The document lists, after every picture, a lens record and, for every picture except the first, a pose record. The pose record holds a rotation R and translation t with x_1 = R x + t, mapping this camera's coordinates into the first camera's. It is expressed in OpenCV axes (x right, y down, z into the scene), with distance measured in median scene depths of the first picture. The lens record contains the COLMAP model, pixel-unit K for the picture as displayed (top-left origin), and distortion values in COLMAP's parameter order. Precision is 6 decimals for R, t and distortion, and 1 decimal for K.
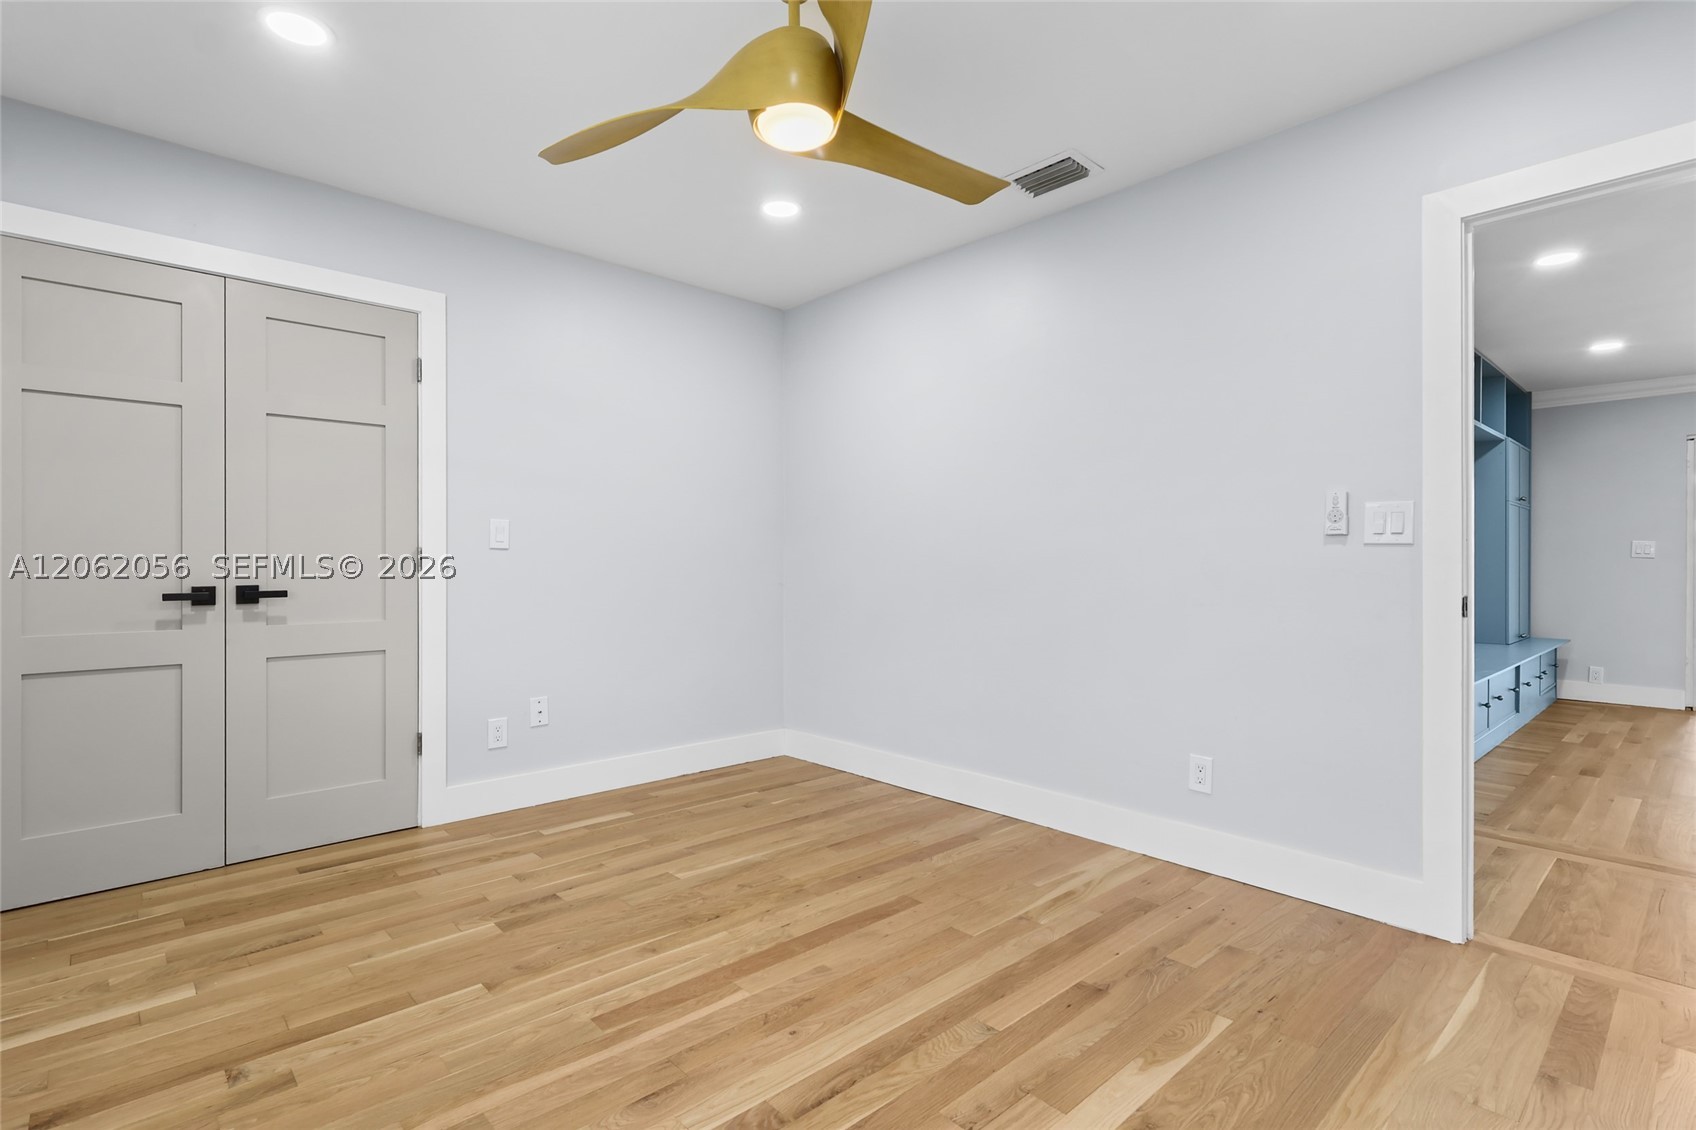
lens RADIAL K [[821.4, 0, 846.3], [0, 821.4, 577.1], [0, 0, 1]] dist [0.003318, -0.000353]
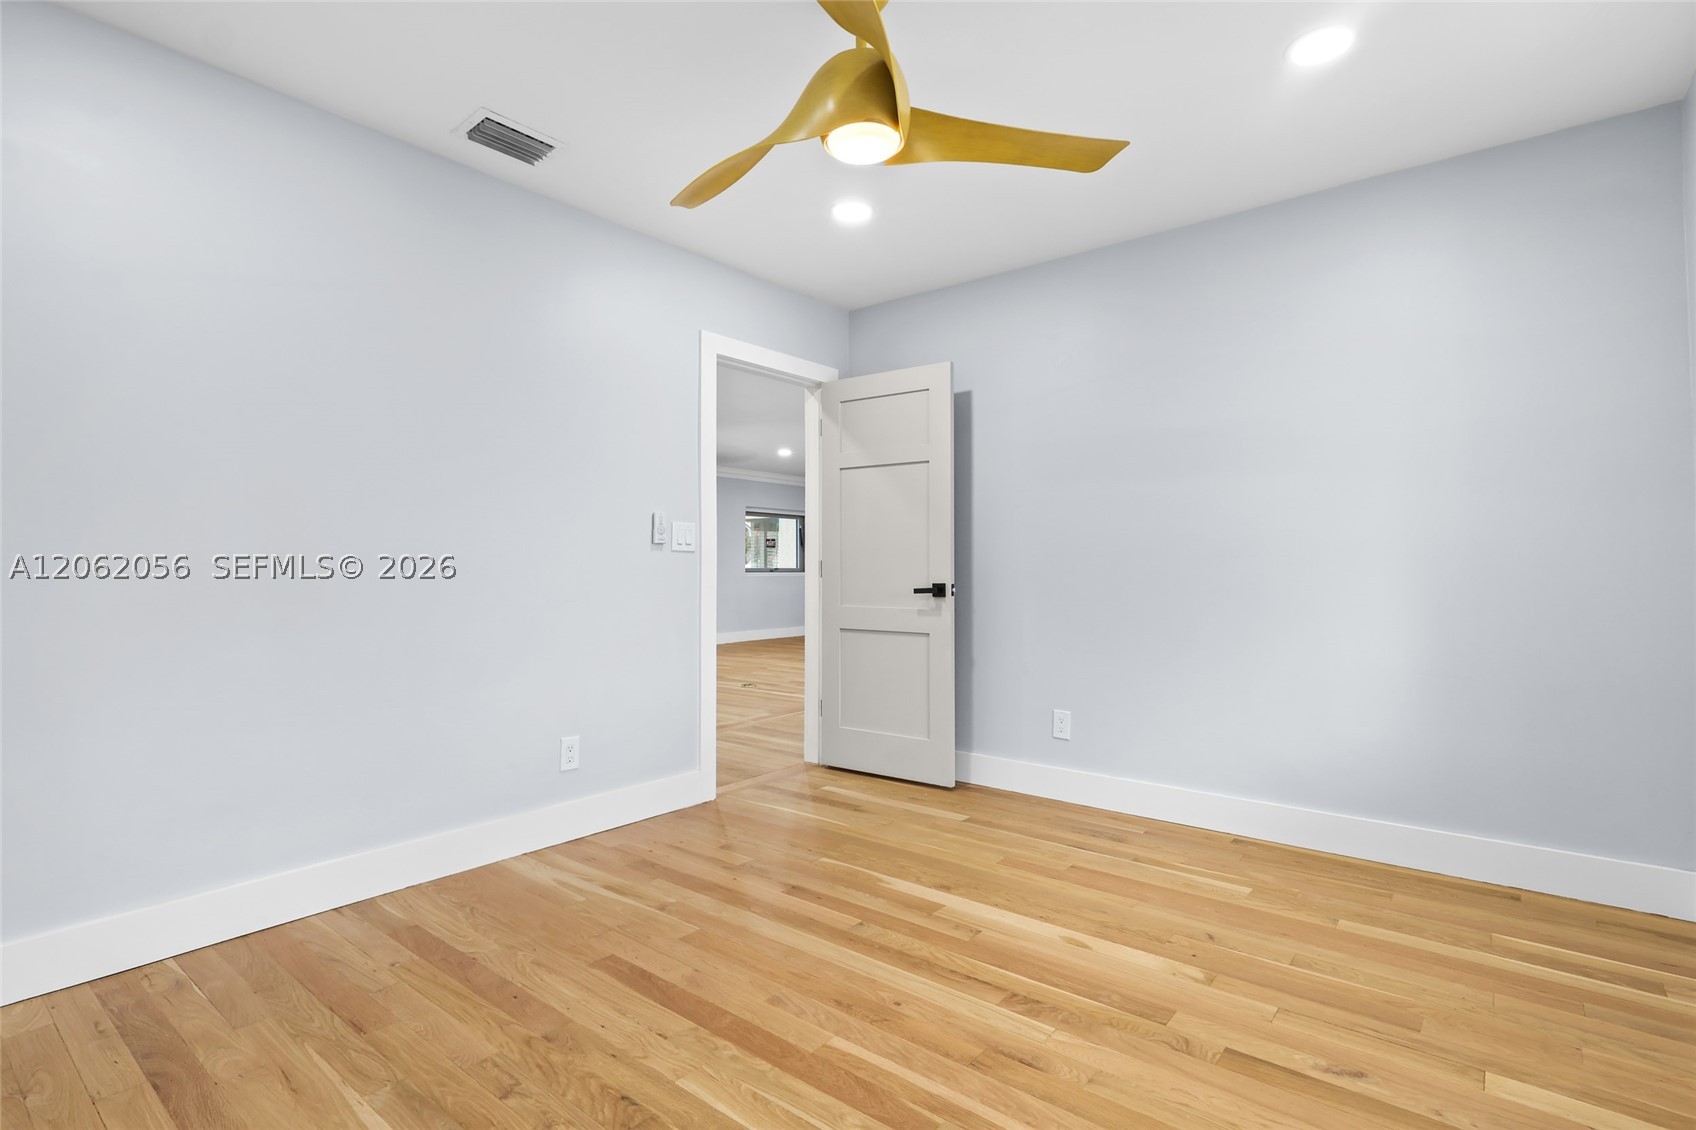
lens RADIAL K [[821.4, 0, 846.3], [0, 821.4, 577.1], [0, 0, 1]] dist [0.003318, -0.000353]
pose [[-0.147973, -0.013542, 0.988899, -0.825142], [0.014753, 0.999765, 0.015898, -0.012779], [-0.988881, 0.016942, -0.147738, 0.908725]]
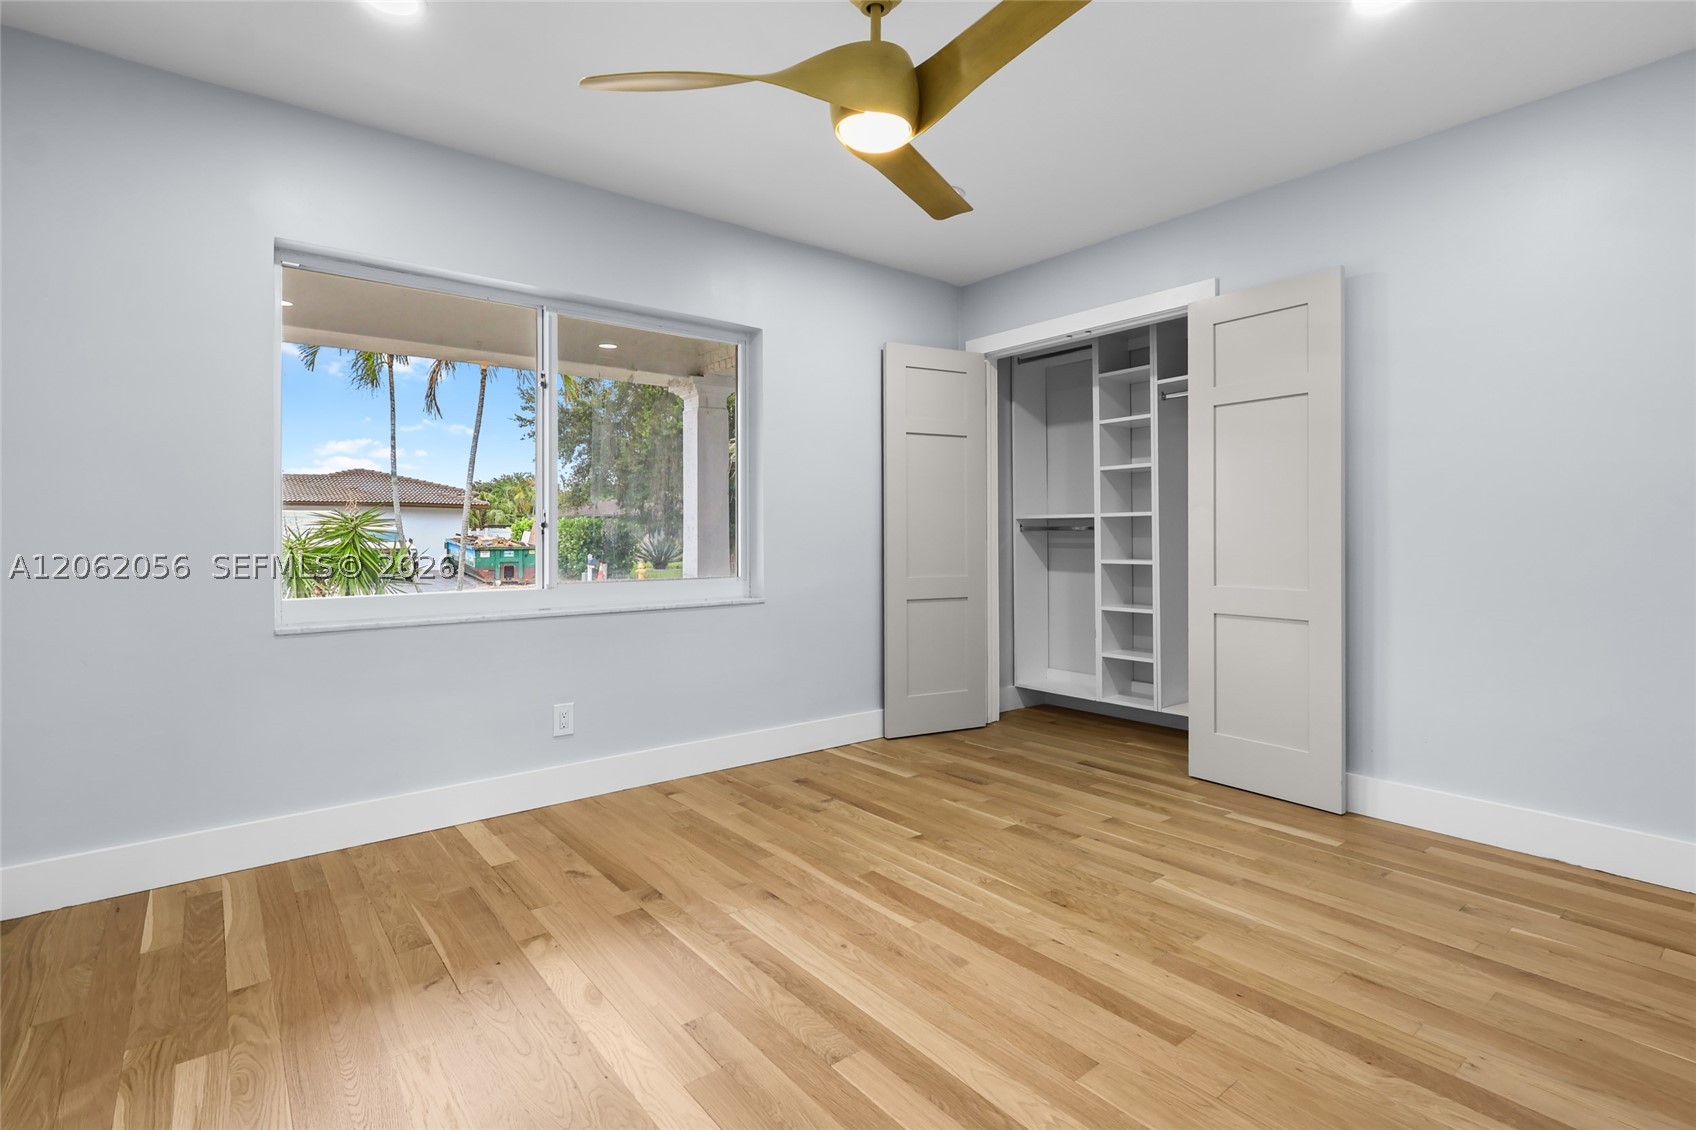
lens RADIAL K [[805.8, 0, 842.8], [0, 805.8, 536.2], [0, 0, 1]] dist [0.002055, 0.000178]
pose [[-0.072004, -0.002105, -0.997402, 0.784429], [-0.013101, 0.999914, -0.001164, -0.008260], [0.997318, 0.012983, -0.072025, 0.801793]]
